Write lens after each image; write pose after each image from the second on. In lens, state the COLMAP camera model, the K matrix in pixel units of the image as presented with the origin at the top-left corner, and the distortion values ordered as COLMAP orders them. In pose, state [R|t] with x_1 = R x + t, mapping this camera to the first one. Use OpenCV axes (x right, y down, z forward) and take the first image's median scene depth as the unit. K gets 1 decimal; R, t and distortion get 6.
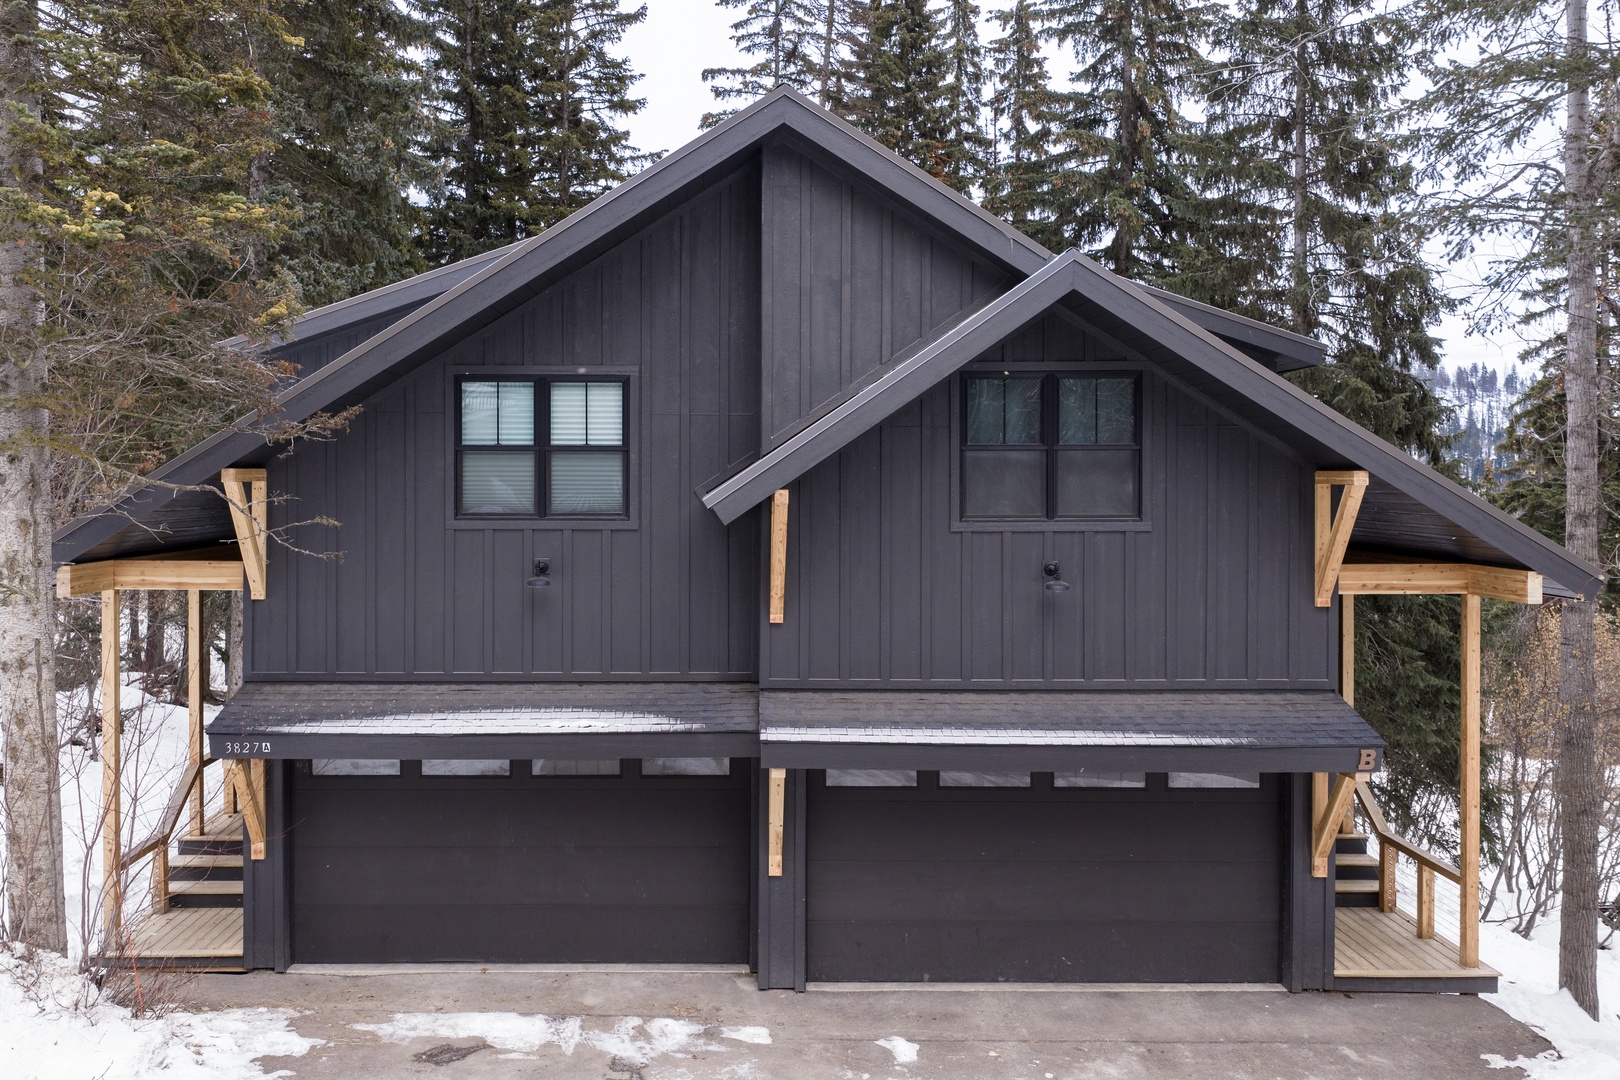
lens RADIAL K [[1746.2, 0, 810.2], [0, 1746.2, 598.3], [0, 0, 1]] dist [0.004798, -0.018175]
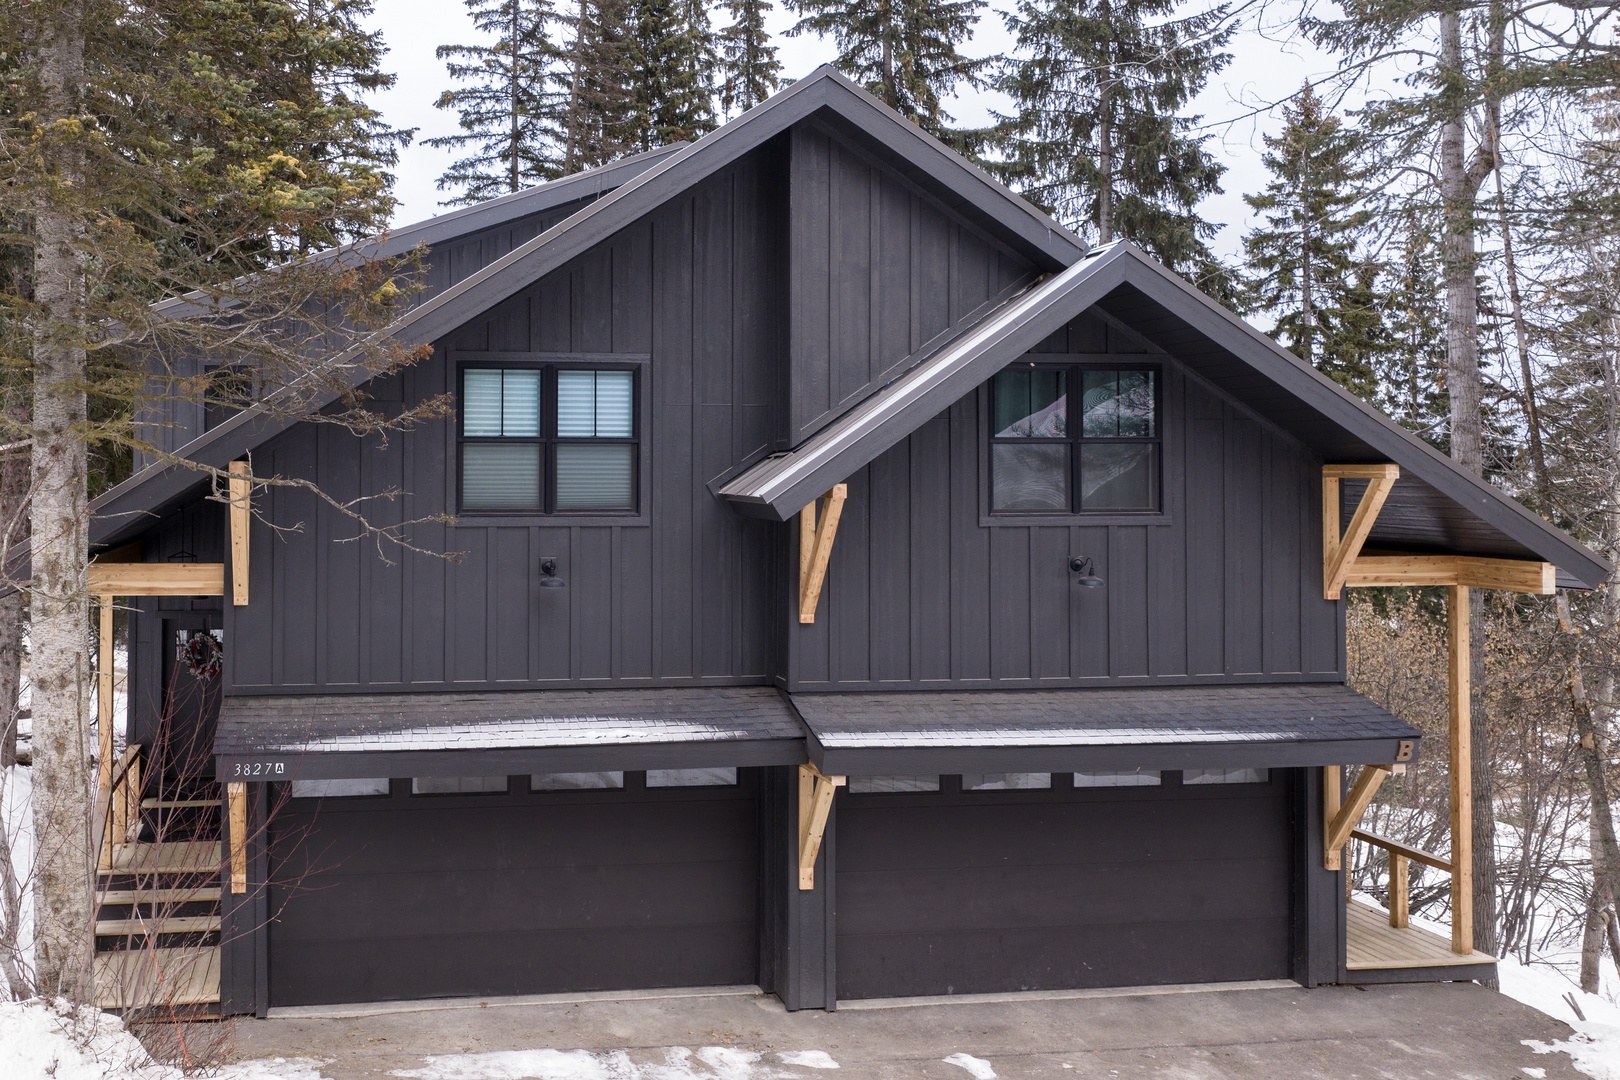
lens RADIAL K [[1801.7, 0, 780.4], [0, 1801.7, 535.4], [0, 0, 1]] dist [0.004473, -0.009351]
pose [[0.986636, -0.005952, 0.162832, -0.189769], [0.011464, 0.999392, -0.032932, -0.001524], [-0.162537, 0.034358, 0.986104, 0.028232]]
